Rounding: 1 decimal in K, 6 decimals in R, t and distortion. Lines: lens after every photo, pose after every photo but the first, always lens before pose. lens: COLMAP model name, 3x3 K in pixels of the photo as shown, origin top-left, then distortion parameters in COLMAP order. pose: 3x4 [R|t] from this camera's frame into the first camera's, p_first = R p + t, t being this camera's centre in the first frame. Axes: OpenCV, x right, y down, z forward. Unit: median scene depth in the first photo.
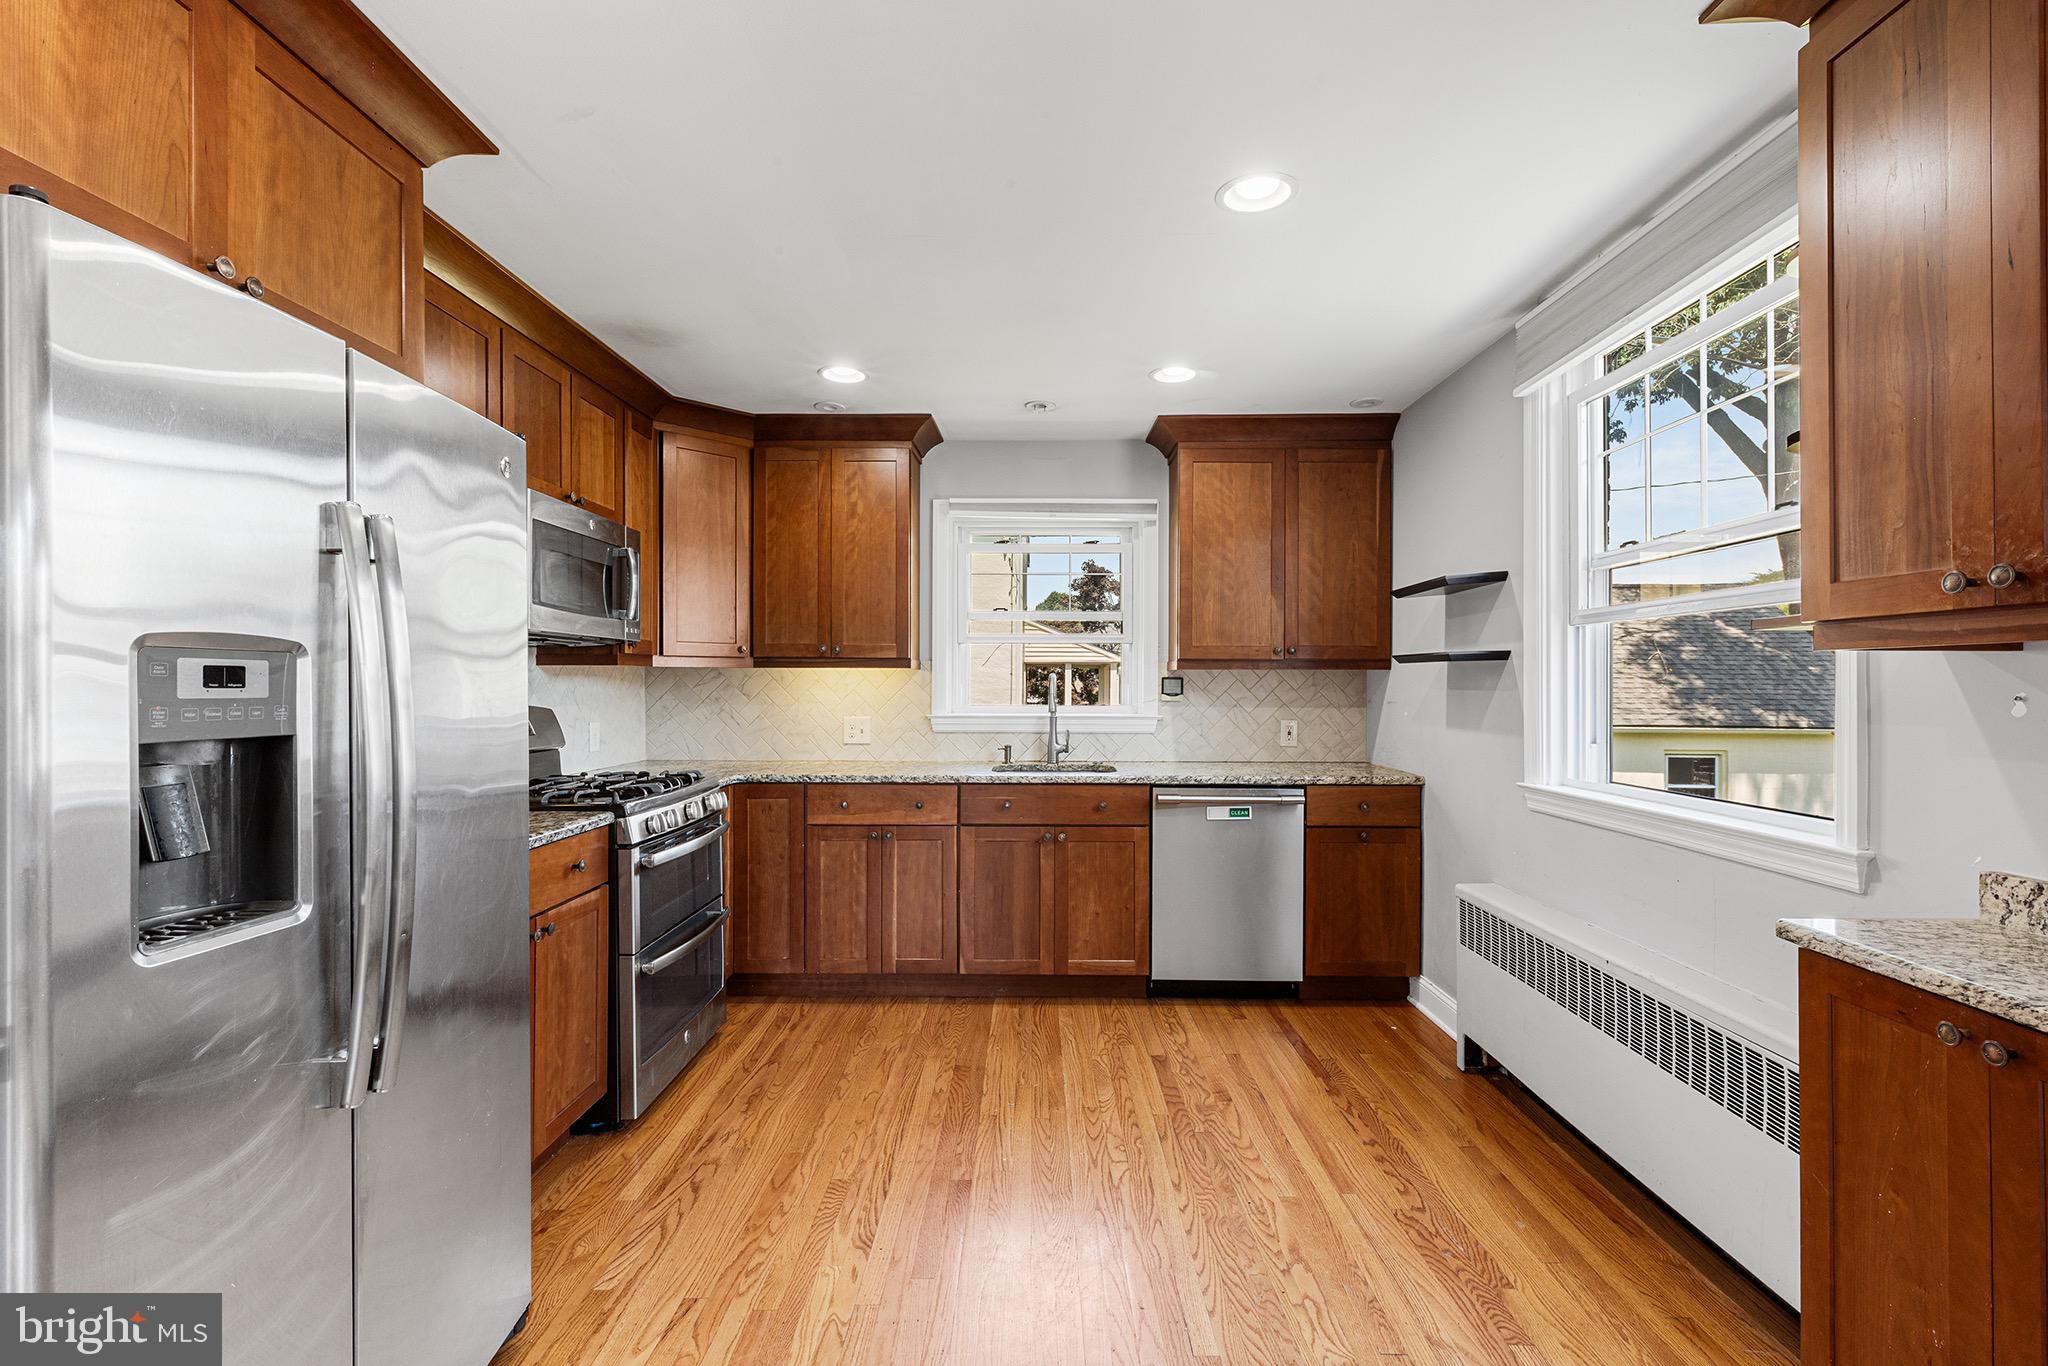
lens RADIAL K [[918.8, 0, 1023.3], [0, 918.8, 679.9], [0, 0, 1]] dist [0.003432, -0.000366]
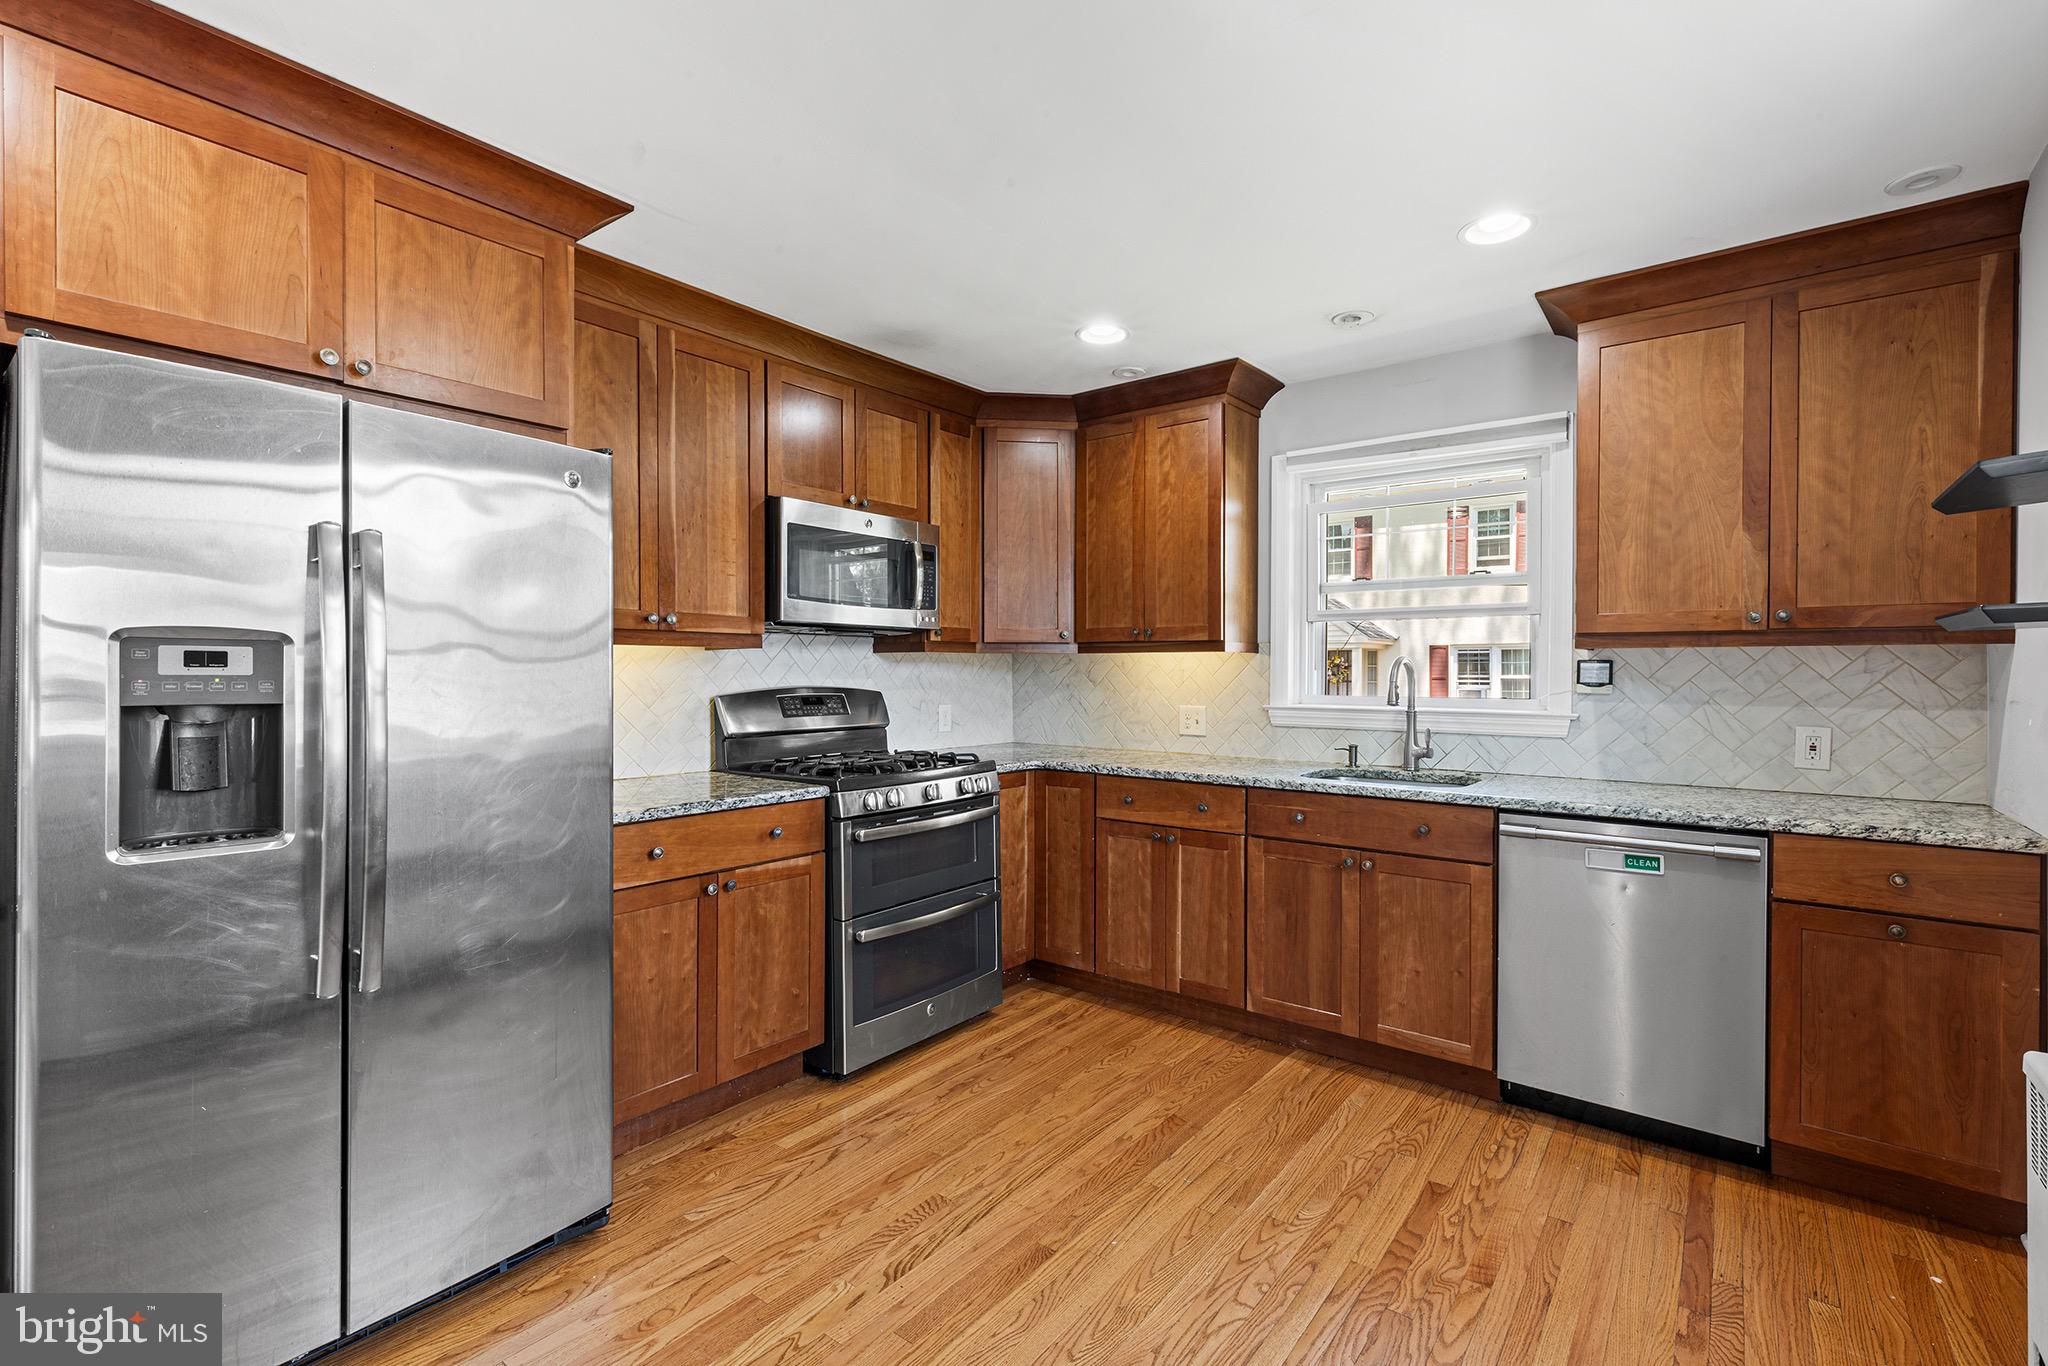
lens RADIAL K [[914.7, 0, 1022.2], [0, 914.7, 675.0], [0, 0, 1]] dist [0.002290, -0.000060]
pose [[0.794385, 0.002772, -0.607409, 0.279474], [0.001348, 0.999979, 0.006327, 0.004047], [0.607414, -0.005845, 0.794364, 0.203034]]
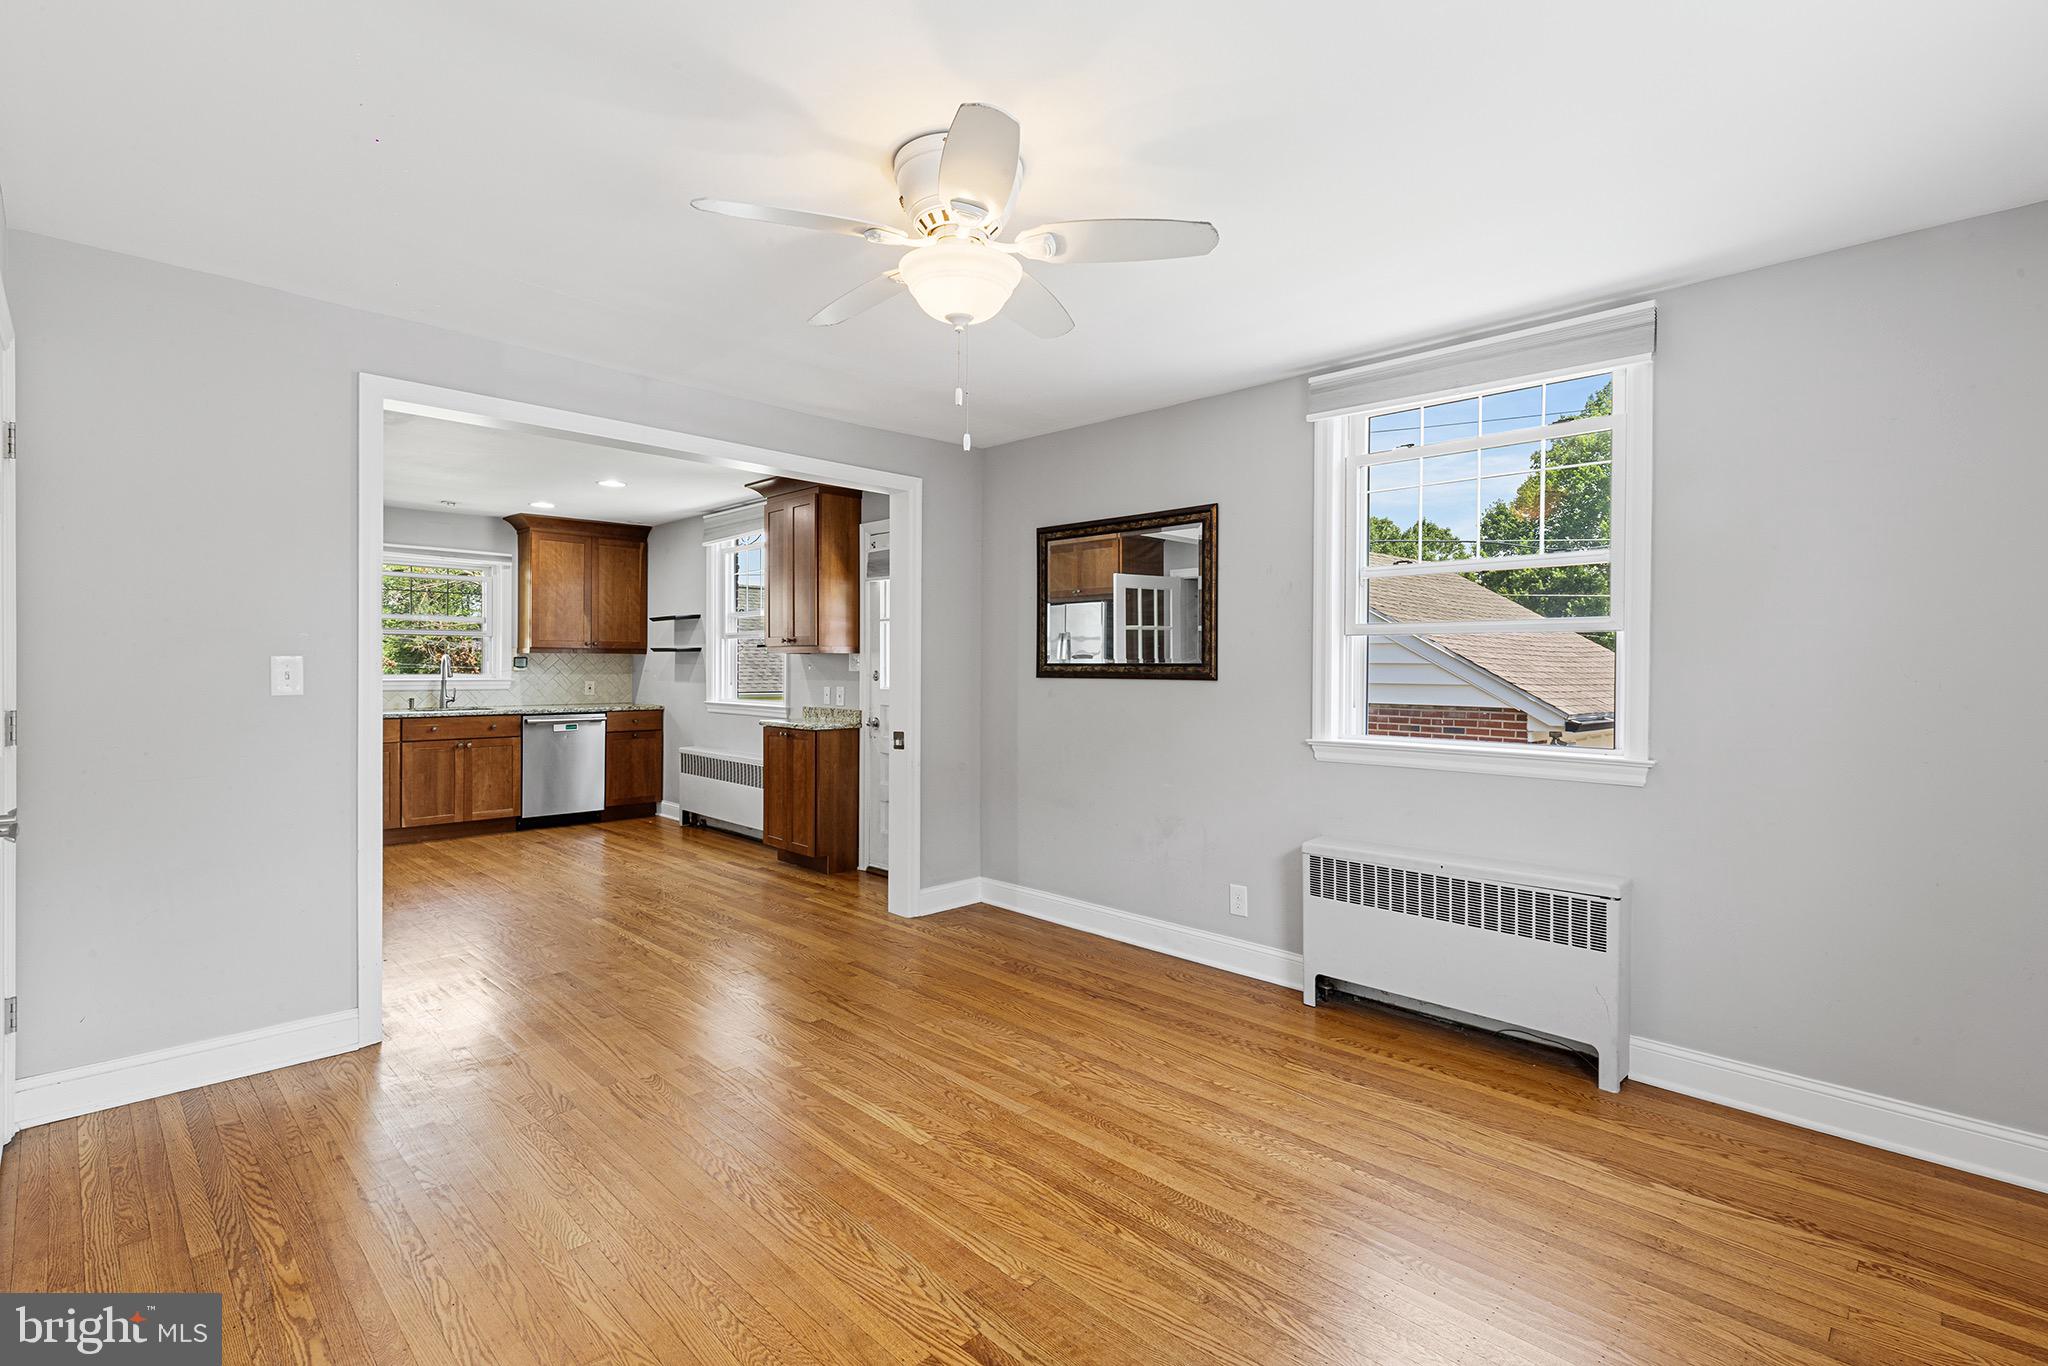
lens RADIAL K [[942.3, 0, 1042.0], [0, 942.3, 669.7], [0, 0, 1]] dist [-0.001243, 0.000443]
pose [[0.685836, -0.003267, 0.727749, -0.533070], [-0.005439, 0.999939, 0.009615, -0.001751], [-0.727736, -0.010553, 0.685776, -1.093692]]
